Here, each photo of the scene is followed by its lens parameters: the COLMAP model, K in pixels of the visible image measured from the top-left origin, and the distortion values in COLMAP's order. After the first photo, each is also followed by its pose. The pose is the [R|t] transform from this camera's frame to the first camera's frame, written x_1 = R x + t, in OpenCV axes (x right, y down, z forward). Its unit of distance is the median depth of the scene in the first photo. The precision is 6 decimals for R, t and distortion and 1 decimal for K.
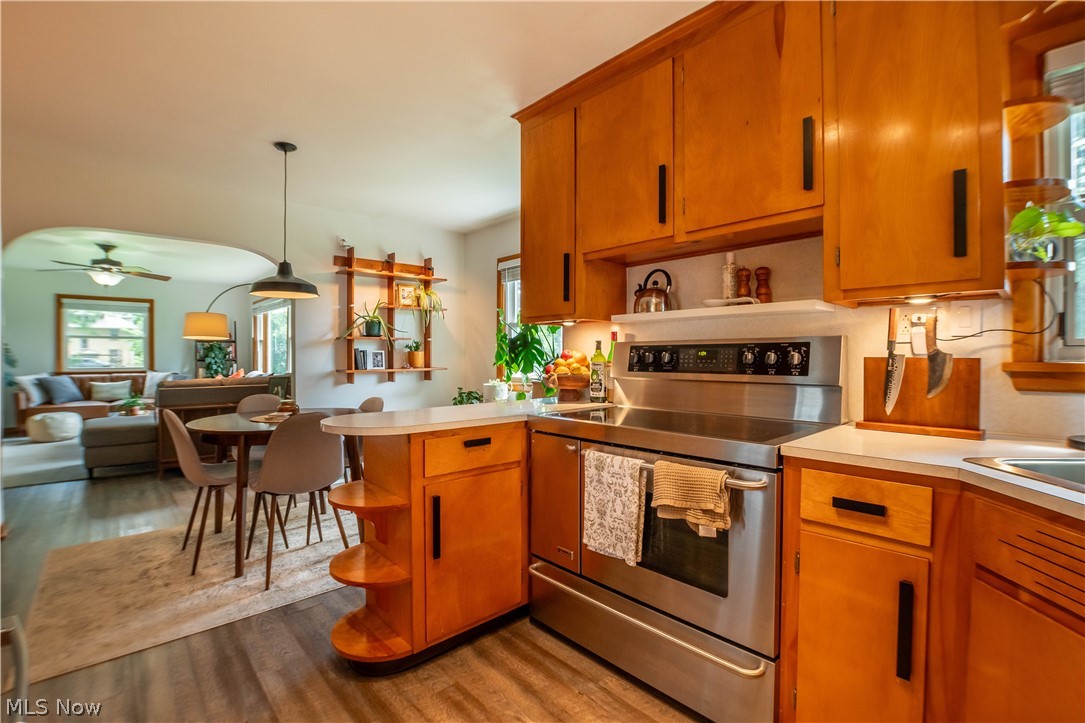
lens RADIAL K [[490.2, 0, 536.3], [0, 490.2, 360.0], [0, 0, 1]] dist [-0.041007, 0.003937]
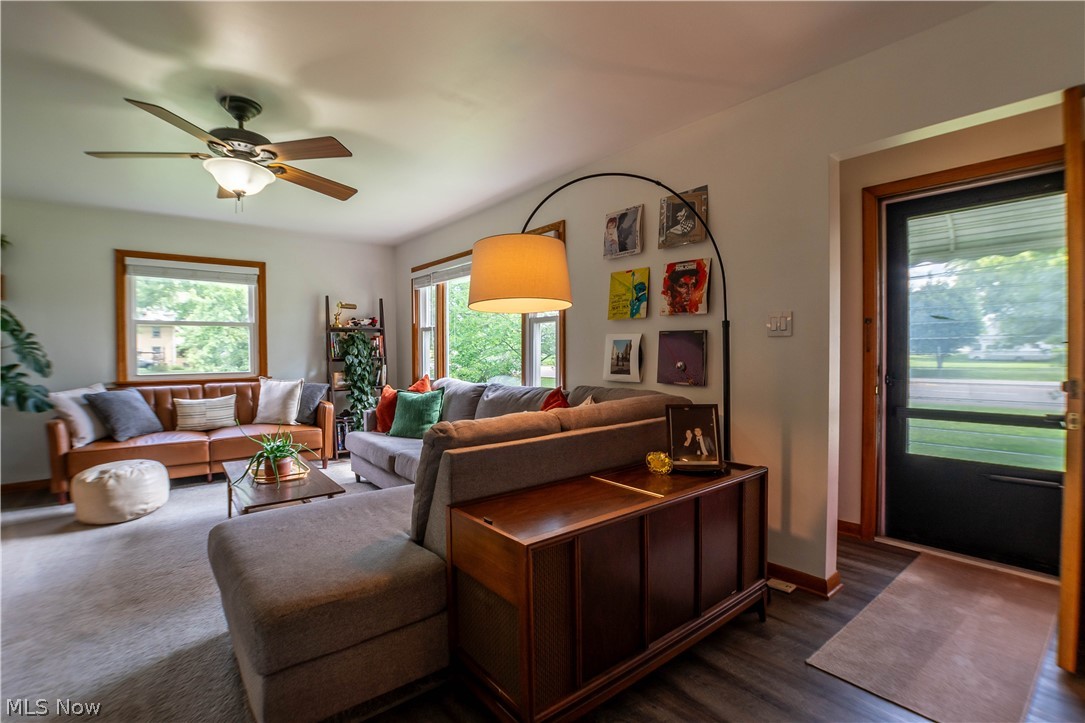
lens RADIAL K [[490.2, 0, 537.7], [0, 490.2, 360.4], [0, 0, 1]] dist [-0.041007, 0.003937]
pose [[0.998743, -0.006114, -0.049741, -0.725298], [0.006677, 0.999915, 0.011165, -0.007505], [0.049668, -0.011483, 0.998700, 0.676540]]
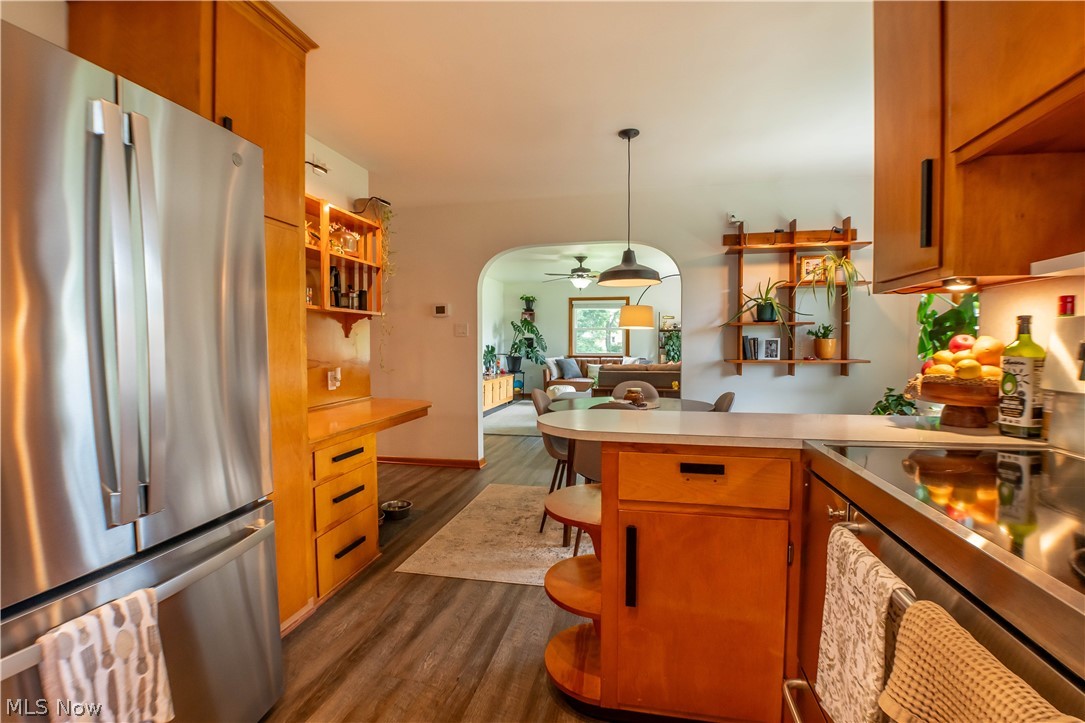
lens RADIAL K [[490.2, 0, 538.1], [0, 490.2, 359.4], [0, 0, 1]] dist [-0.041007, 0.003937]
pose [[0.580692, 0.026831, -0.813681, 0.126071], [-0.007612, 0.999592, 0.027529, -0.002186], [0.814088, -0.009792, 0.580659, 0.166322]]
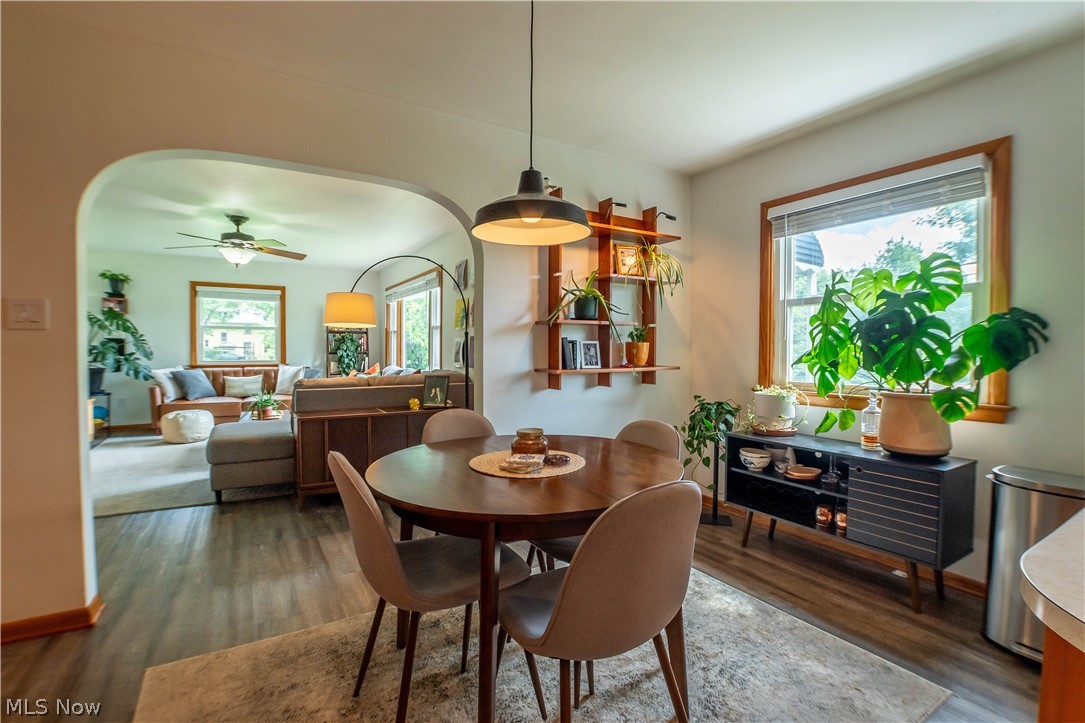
lens RADIAL K [[490.2, 0, 536.6], [0, 490.2, 361.1], [0, 0, 1]] dist [-0.041007, 0.003937]
pose [[0.982295, 0.008331, -0.187154, -0.261727], [-0.005494, 0.999862, 0.015671, -0.001515], [0.187258, -0.014365, 0.982206, 0.301606]]
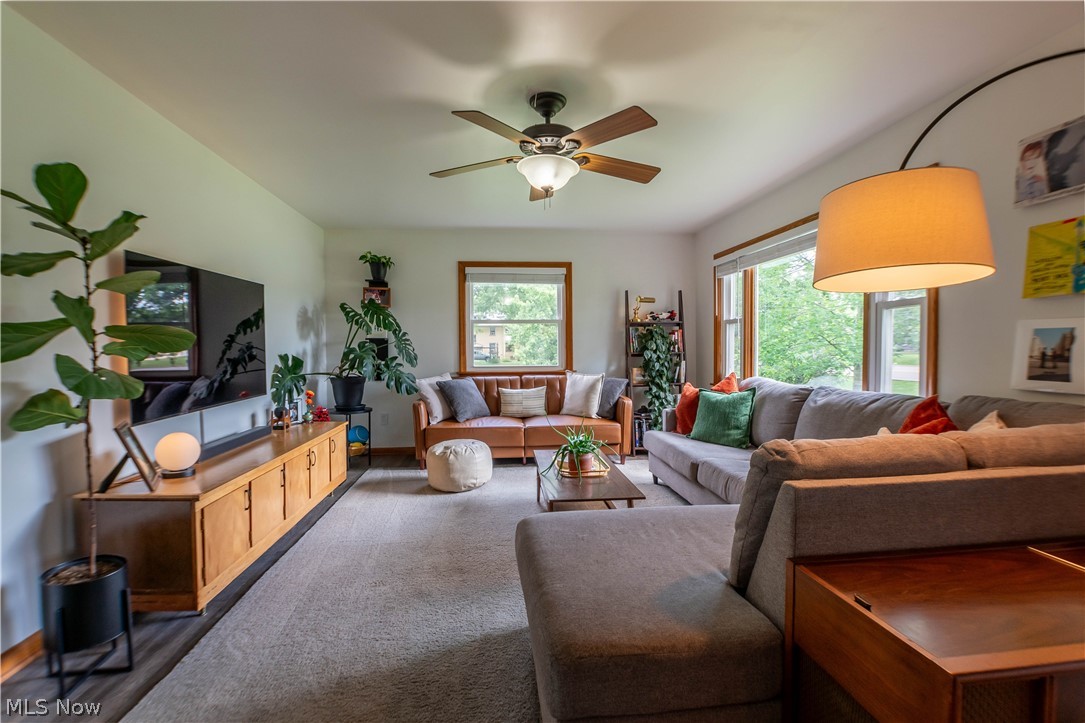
lens RADIAL K [[490.2, 0, 535.2], [0, 490.2, 361.8], [0, 0, 1]] dist [-0.041007, 0.003937]
pose [[0.804272, 0.009290, -0.594189, -0.765879], [0.003645, 0.999782, 0.020565, -0.007516], [0.594251, -0.018705, 0.804062, 0.743870]]
